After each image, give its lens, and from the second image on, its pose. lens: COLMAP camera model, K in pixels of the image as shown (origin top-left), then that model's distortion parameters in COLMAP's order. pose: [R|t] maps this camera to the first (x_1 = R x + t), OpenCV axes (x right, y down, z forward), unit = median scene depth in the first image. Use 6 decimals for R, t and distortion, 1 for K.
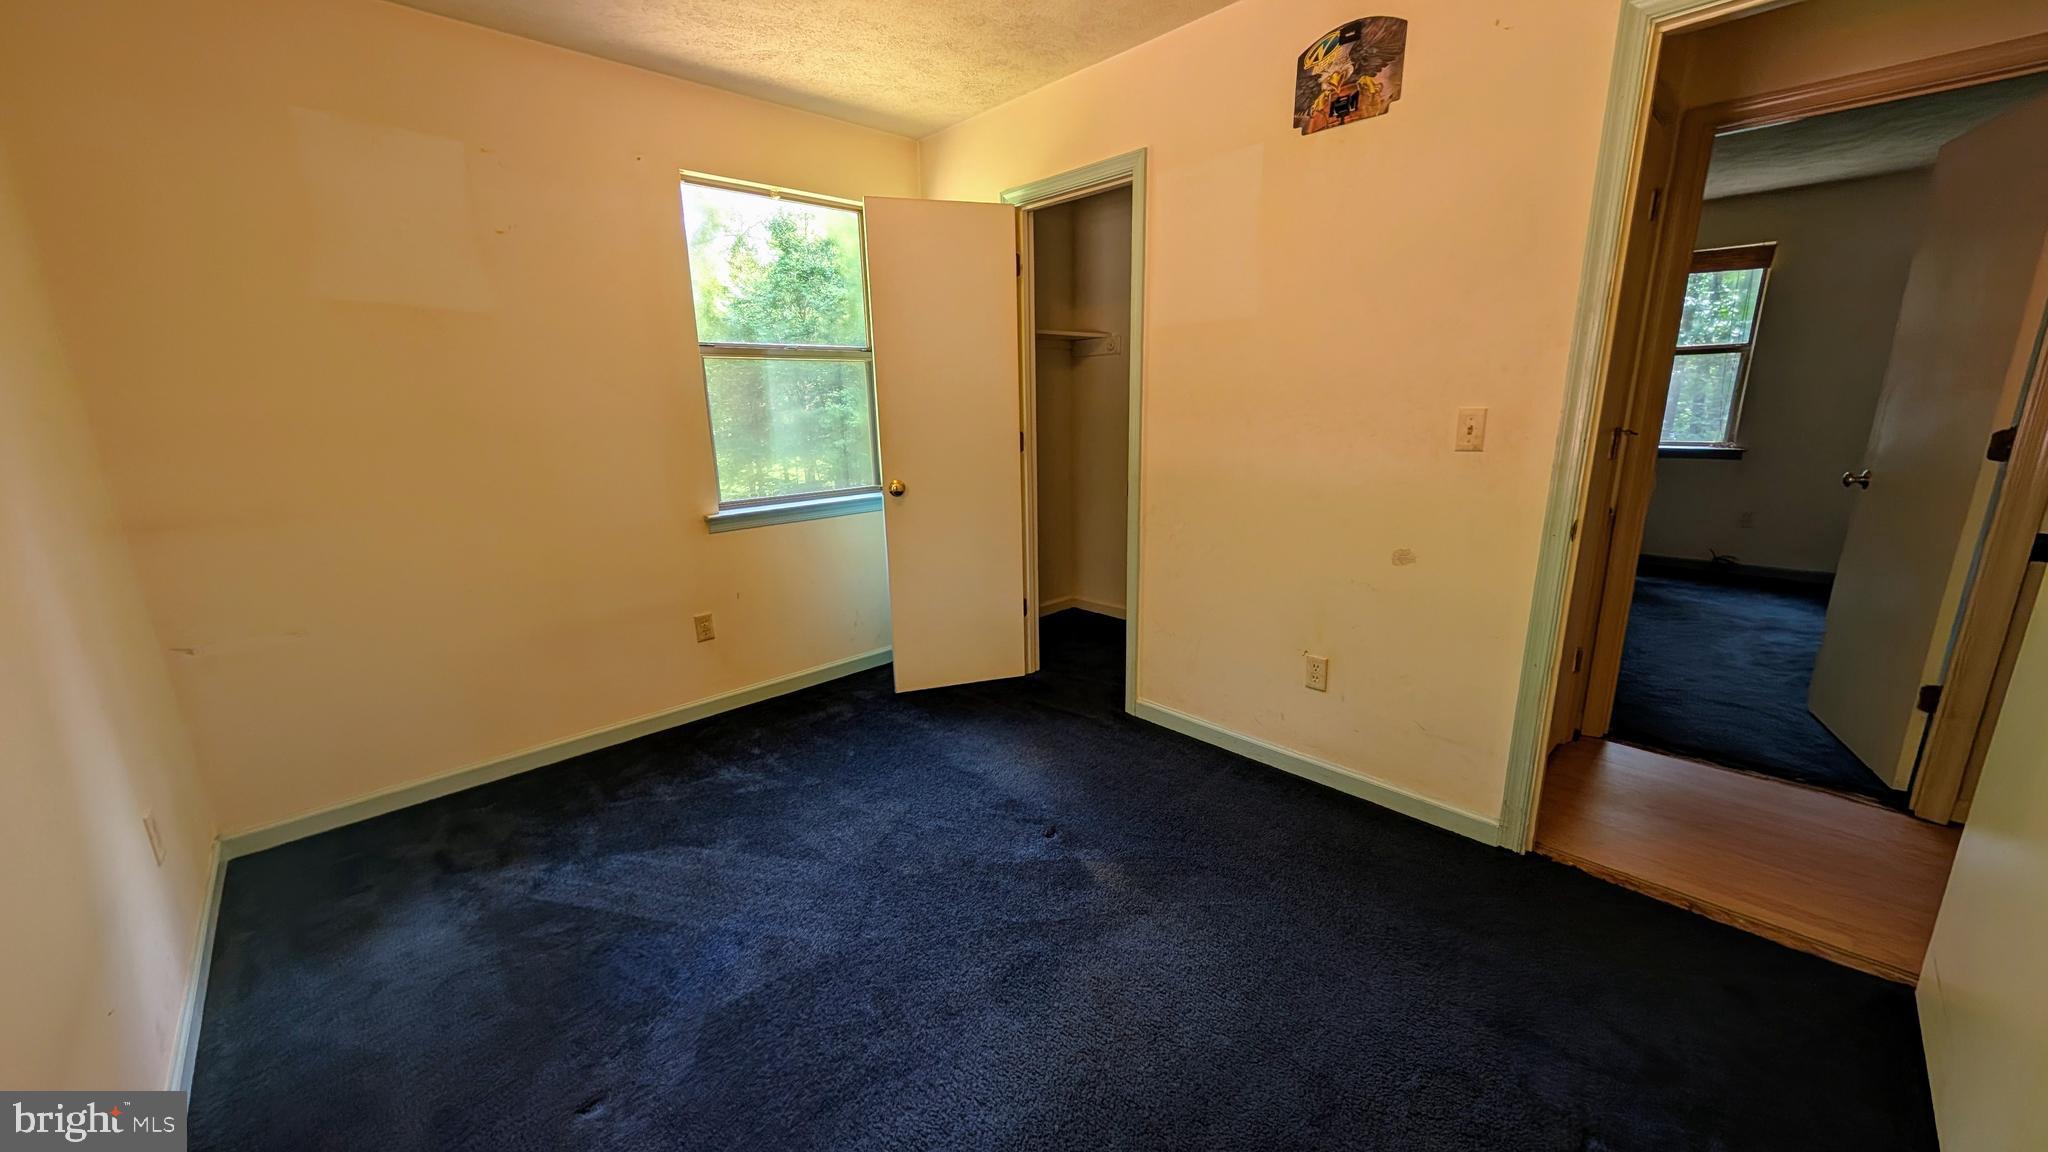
lens RADIAL K [[744.7, 0, 1021.7], [0, 744.7, 571.6], [0, 0, 1]] dist [0.000331, -0.000065]
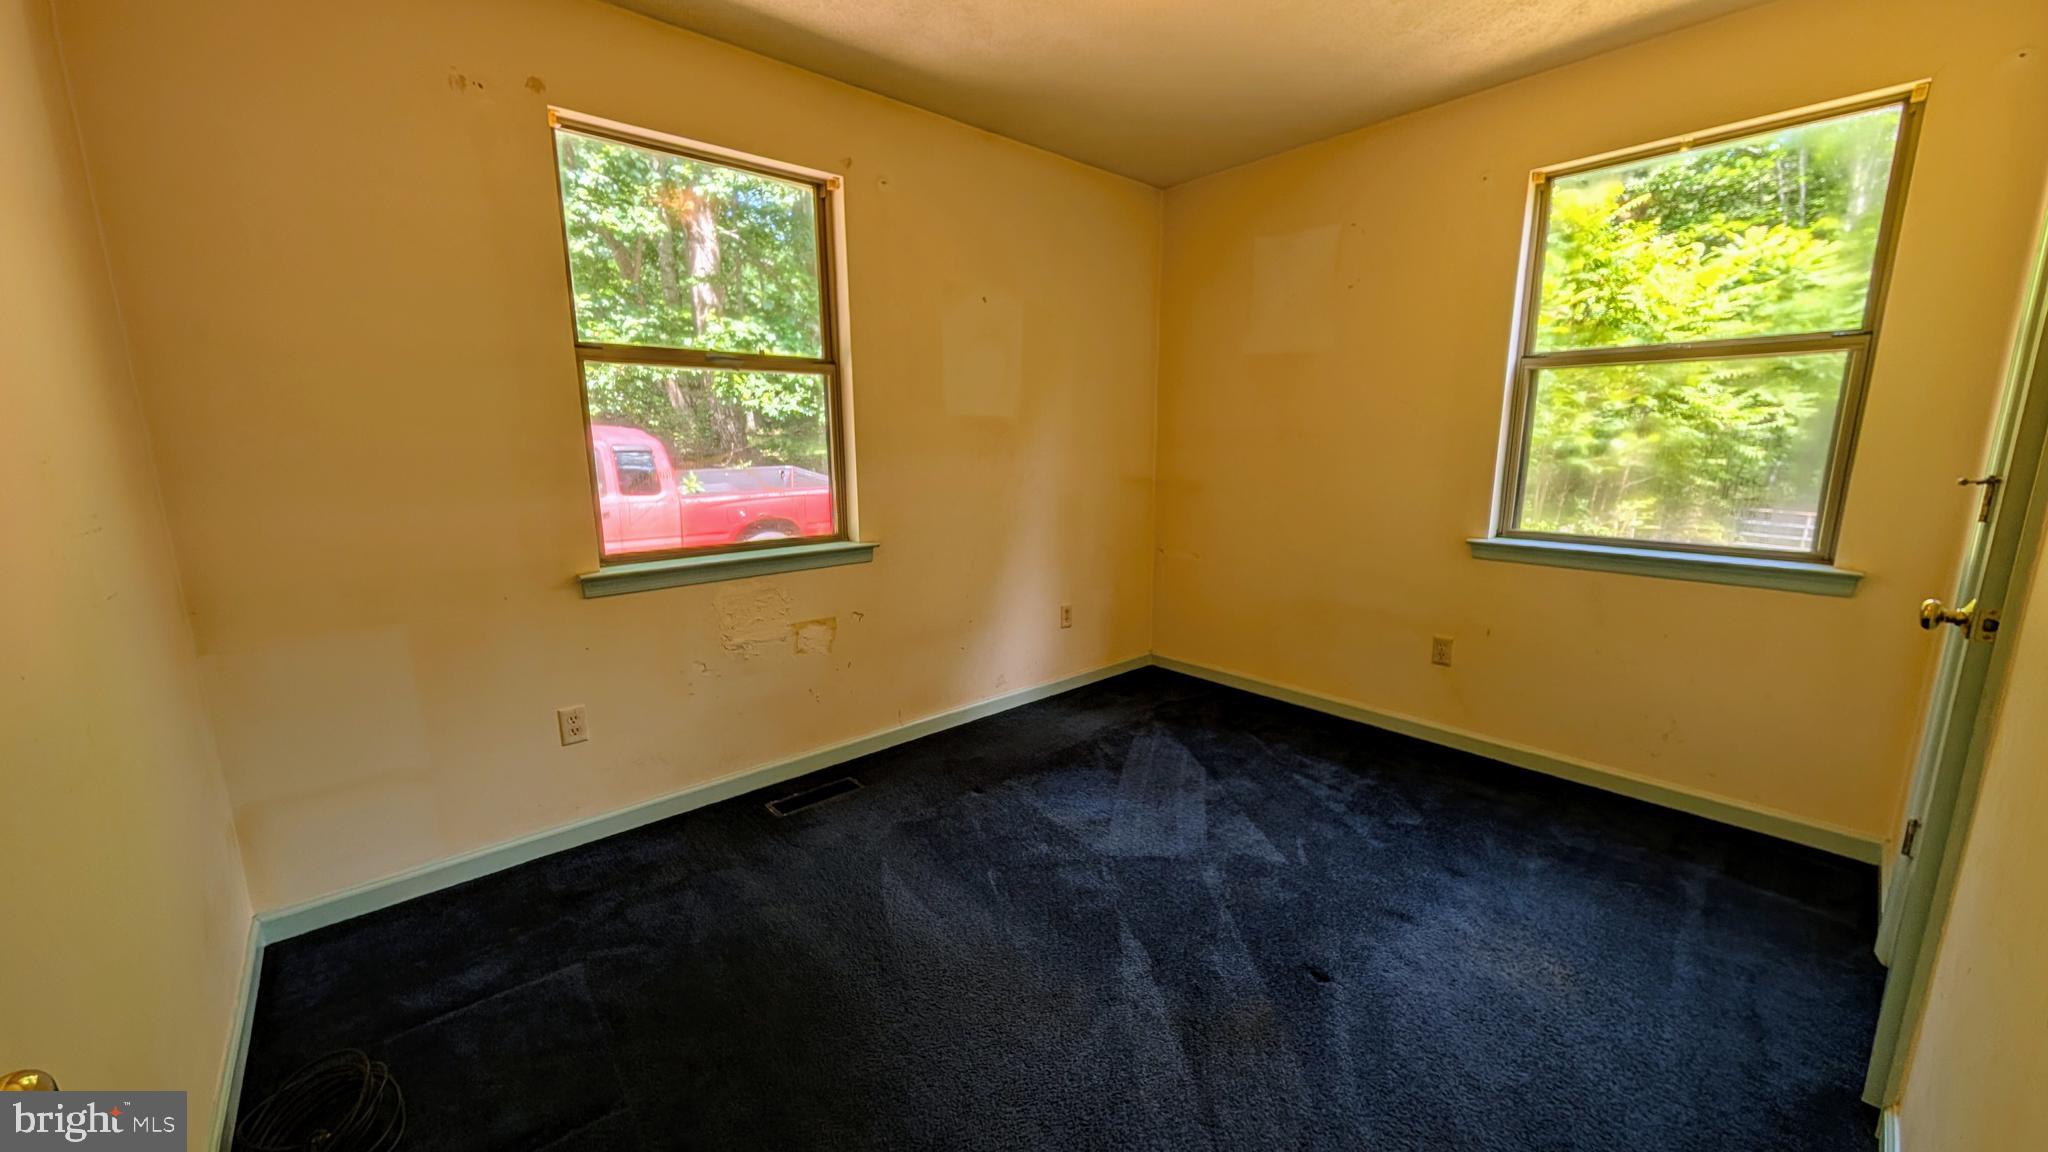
lens RADIAL K [[744.7, 0, 1021.6], [0, 744.7, 580.0], [0, 0, 1]] dist [0.000331, -0.000065]
pose [[-0.026616, 0.214343, -0.976396, 0.637602], [-0.212244, 0.953261, 0.215049, -0.130199], [0.976854, 0.212958, 0.020121, 0.517322]]
